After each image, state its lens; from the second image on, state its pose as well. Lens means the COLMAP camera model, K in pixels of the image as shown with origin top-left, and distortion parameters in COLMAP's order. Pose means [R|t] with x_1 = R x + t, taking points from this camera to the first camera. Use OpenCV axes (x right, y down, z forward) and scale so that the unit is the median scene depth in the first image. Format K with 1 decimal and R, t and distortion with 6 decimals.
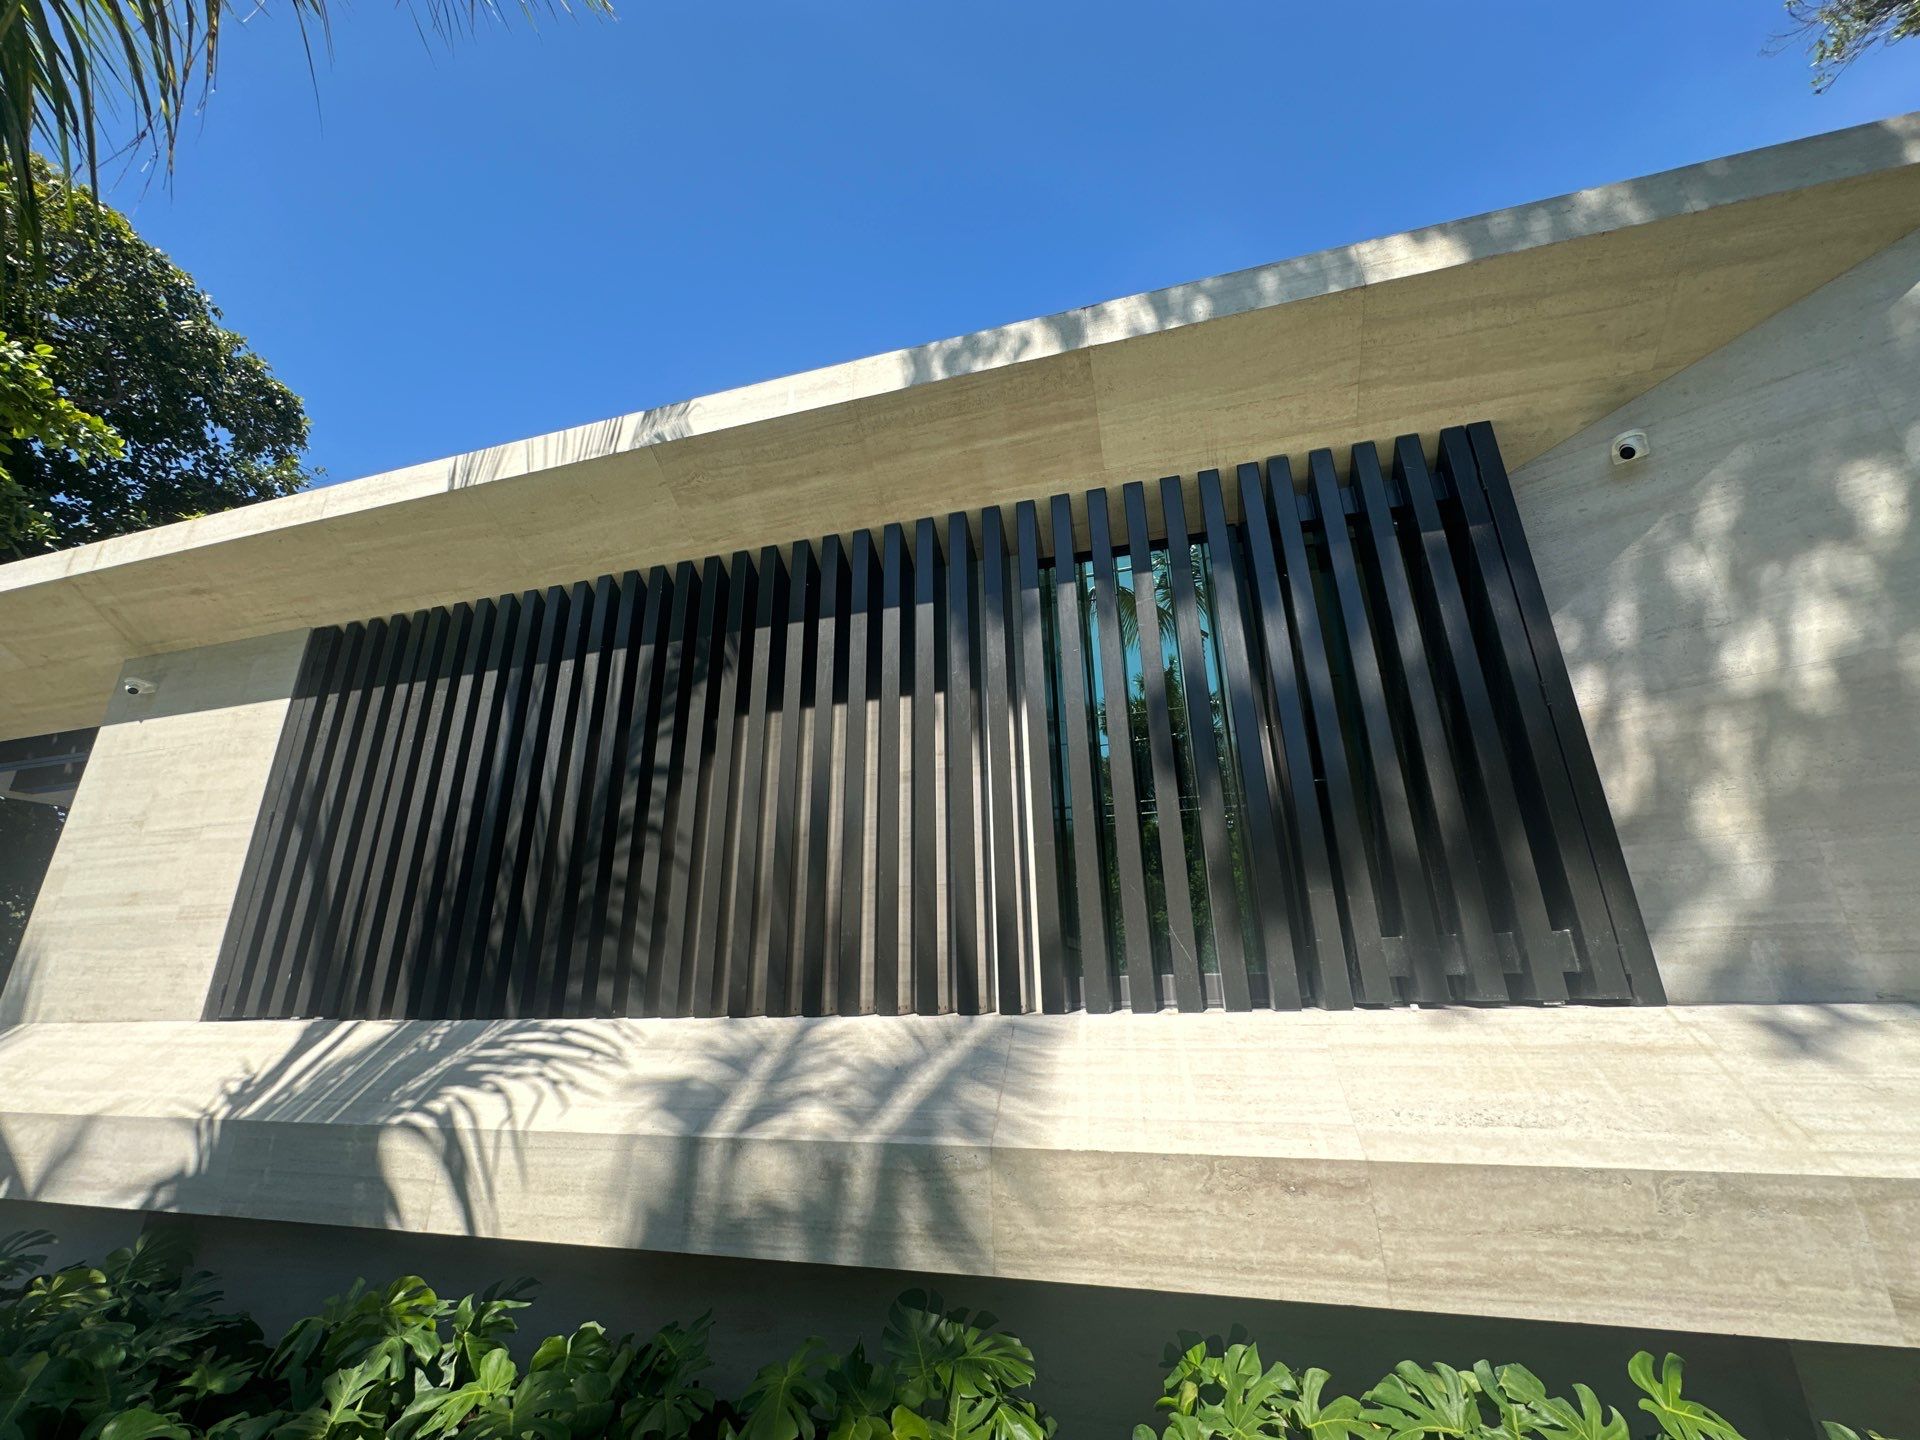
lens RADIAL K [[781.3, 0, 955.8], [0, 781.3, 718.8], [0, 0, 1]] dist [-0.004075, 0.000894]
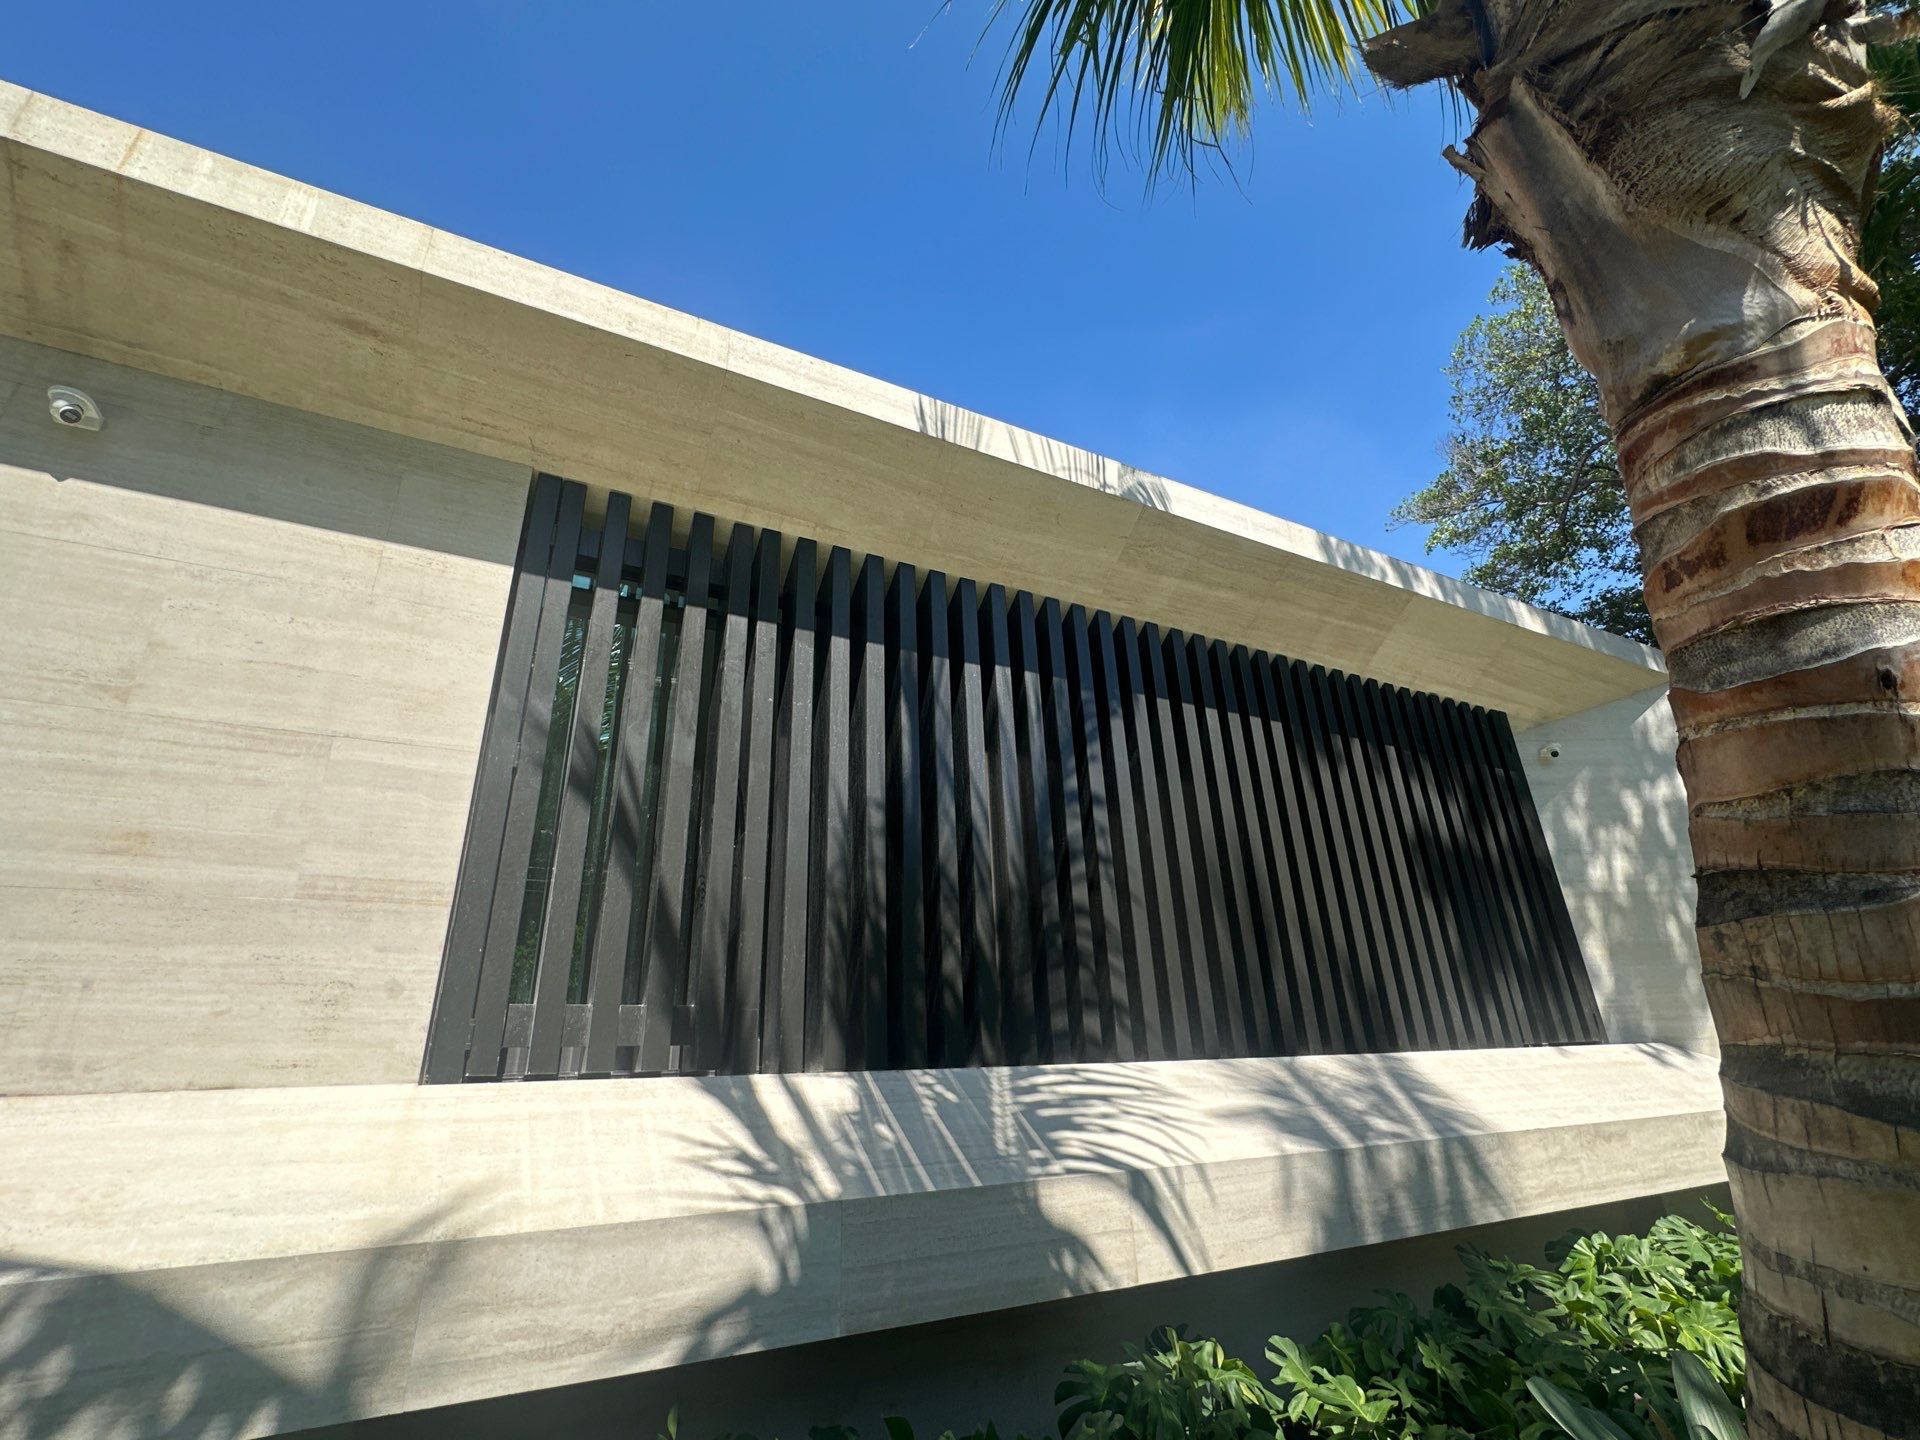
lens RADIAL K [[884.2, 0, 957.7], [0, 884.2, 712.0], [0, 0, 1]] dist [-0.001415, -0.000369]
pose [[0.721900, 0.257192, 0.642427, -1.480648], [-0.203592, 0.966216, -0.158042, 0.183996], [-0.661370, -0.016702, 0.749874, 0.318459]]
